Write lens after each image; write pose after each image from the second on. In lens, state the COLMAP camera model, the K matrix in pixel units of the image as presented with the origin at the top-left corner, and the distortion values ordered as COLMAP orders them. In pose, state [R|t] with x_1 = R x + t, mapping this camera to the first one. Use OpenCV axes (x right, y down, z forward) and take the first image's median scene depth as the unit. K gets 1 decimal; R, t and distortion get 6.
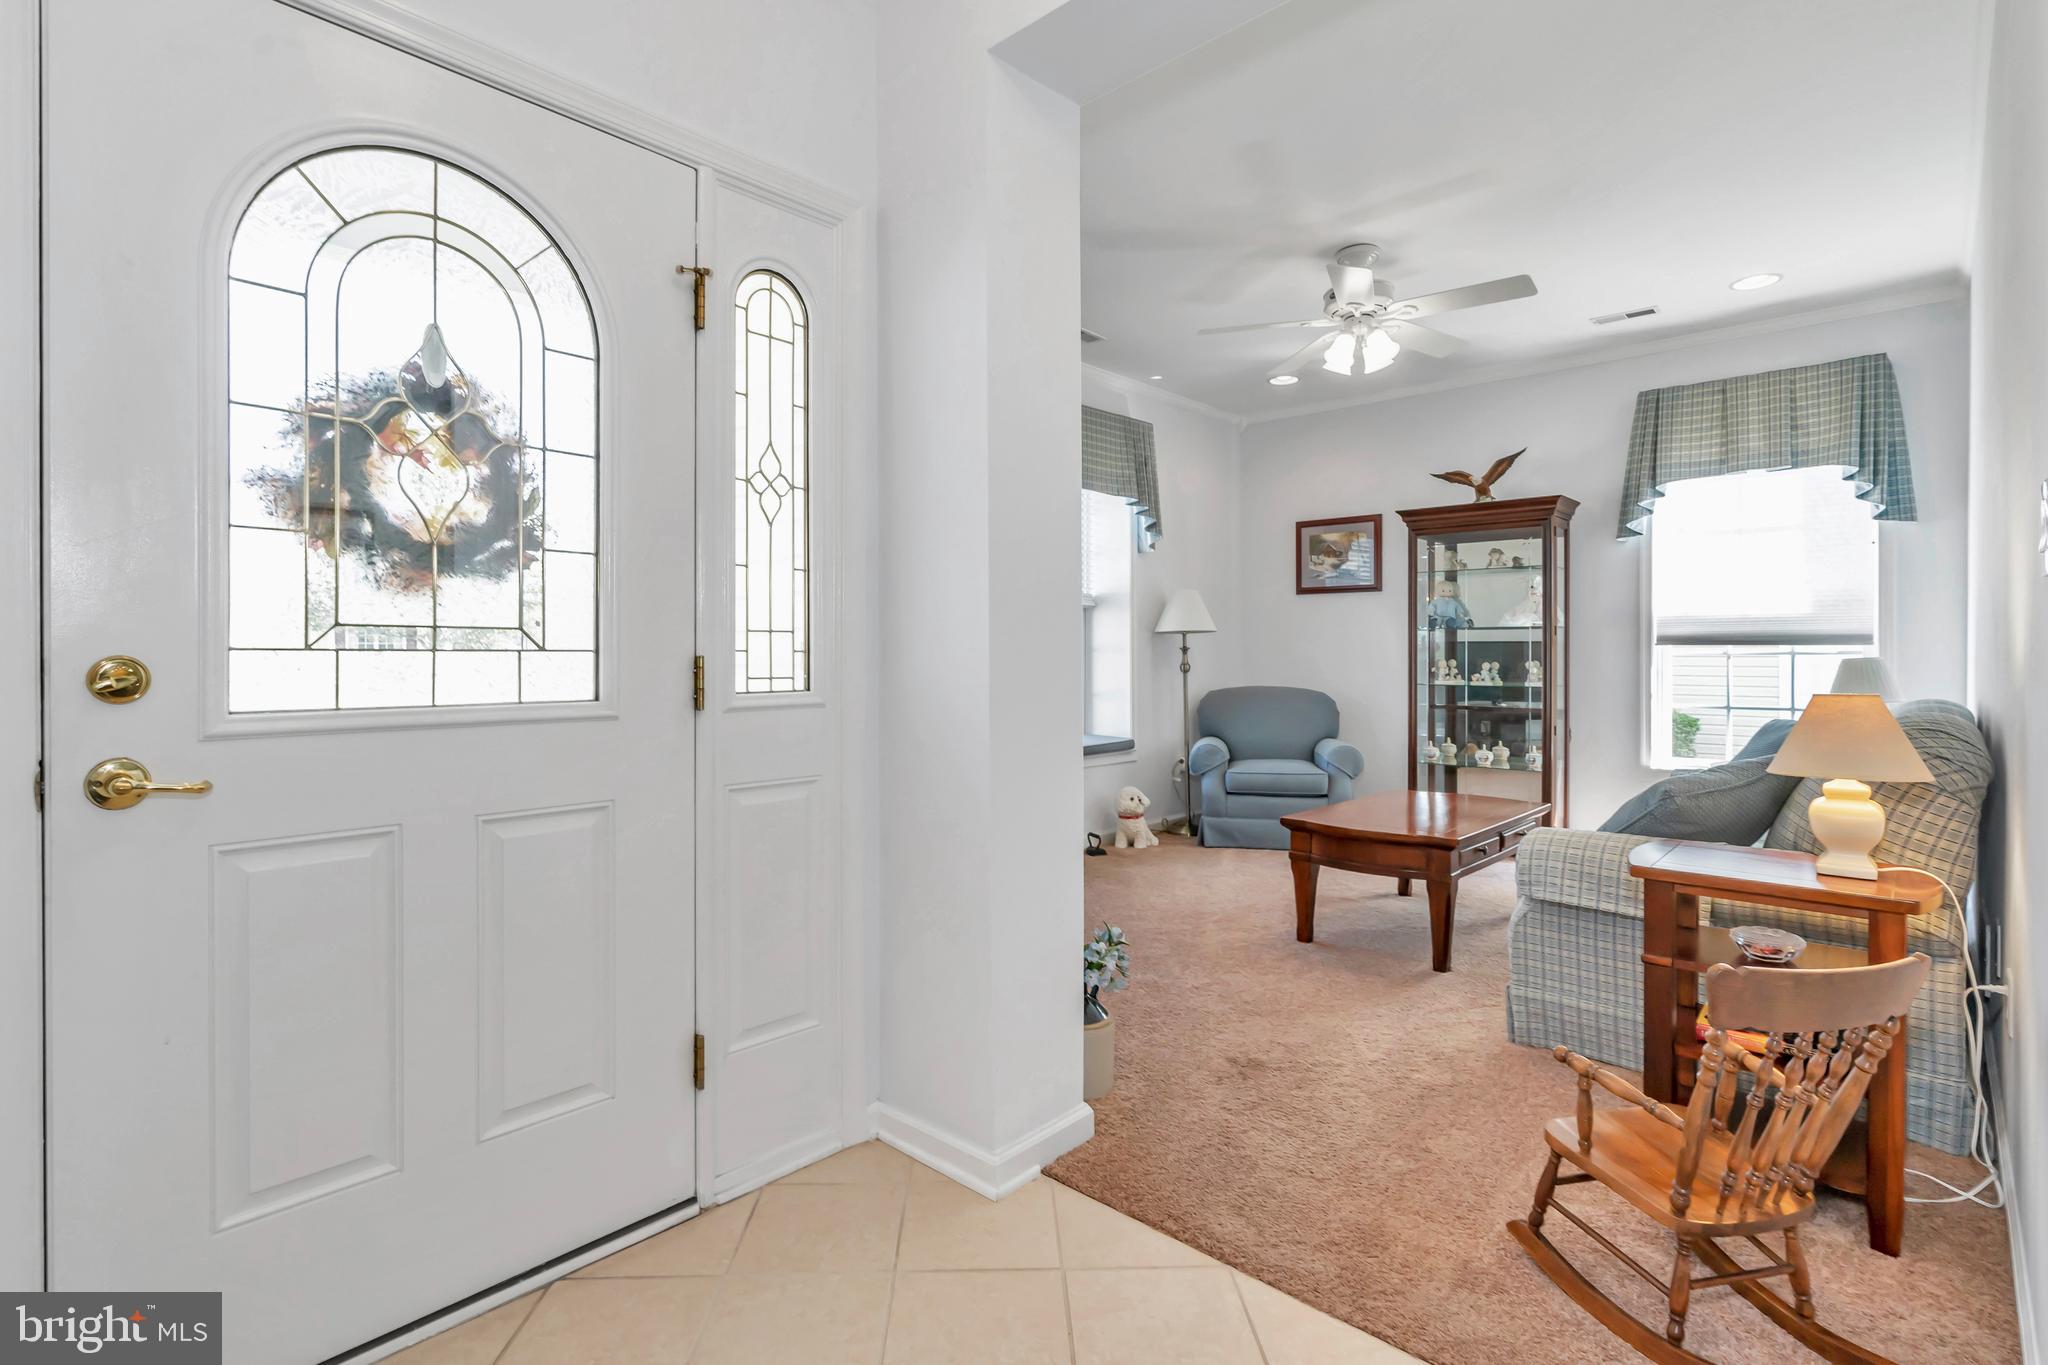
lens RADIAL K [[940.1, 0, 1030.6], [0, 940.1, 668.4], [0, 0, 1]] dist [-0.007219, 0.004546]
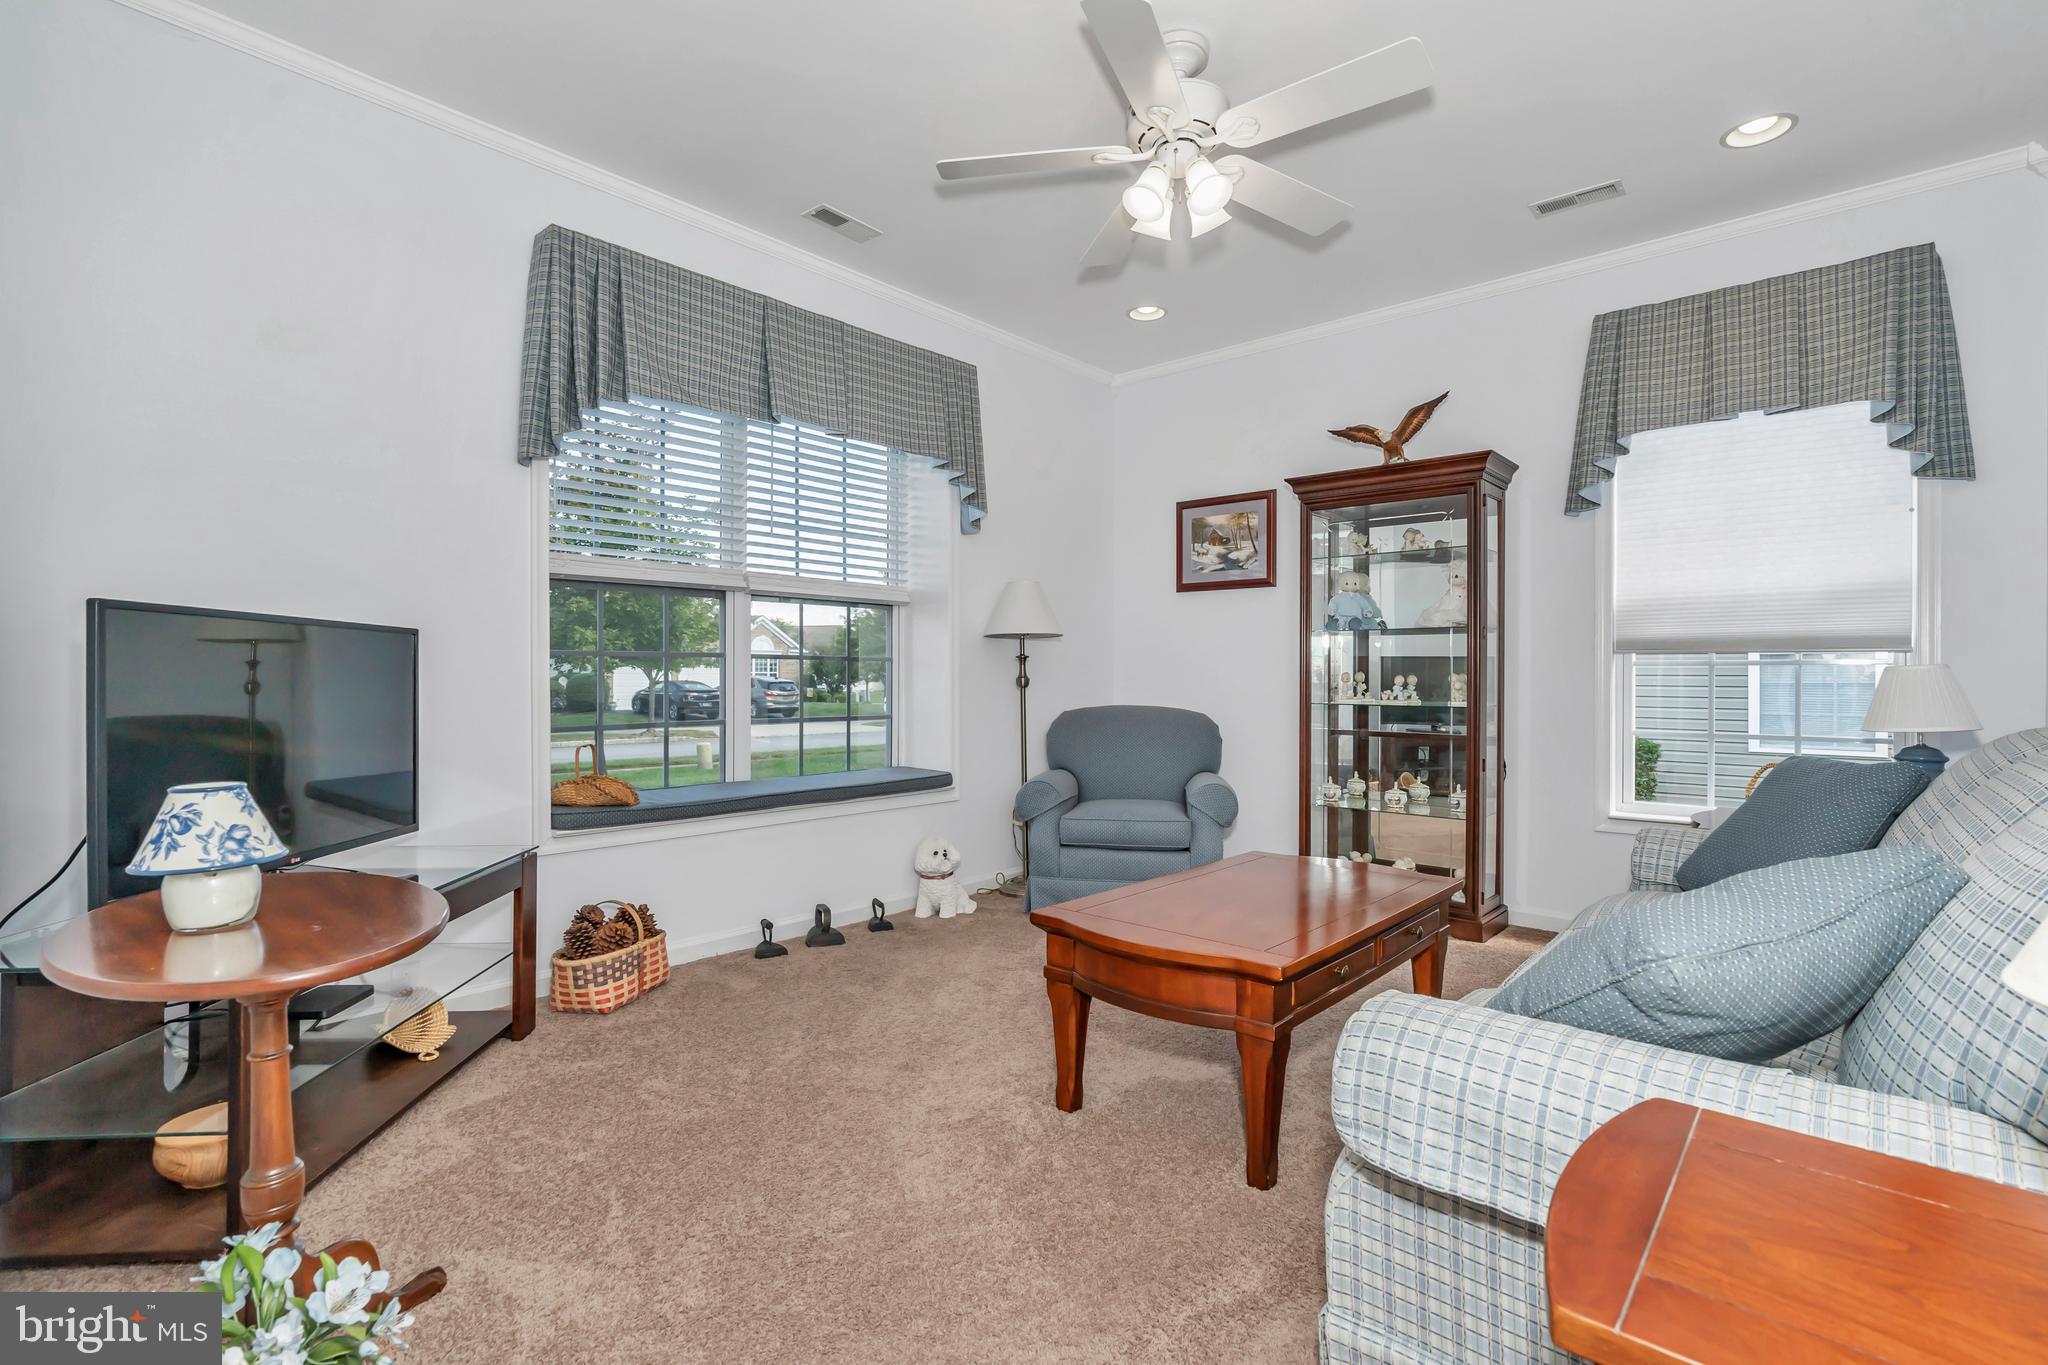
lens RADIAL K [[940.1, 0, 1021.8], [0, 940.1, 692.4], [0, 0, 1]] dist [-0.007219, 0.004546]
pose [[0.999647, 0.002396, 0.026450, 0.162383], [-0.002462, 0.999994, 0.002473, 0.006821], [-0.026444, -0.002537, 0.999647, 0.248013]]
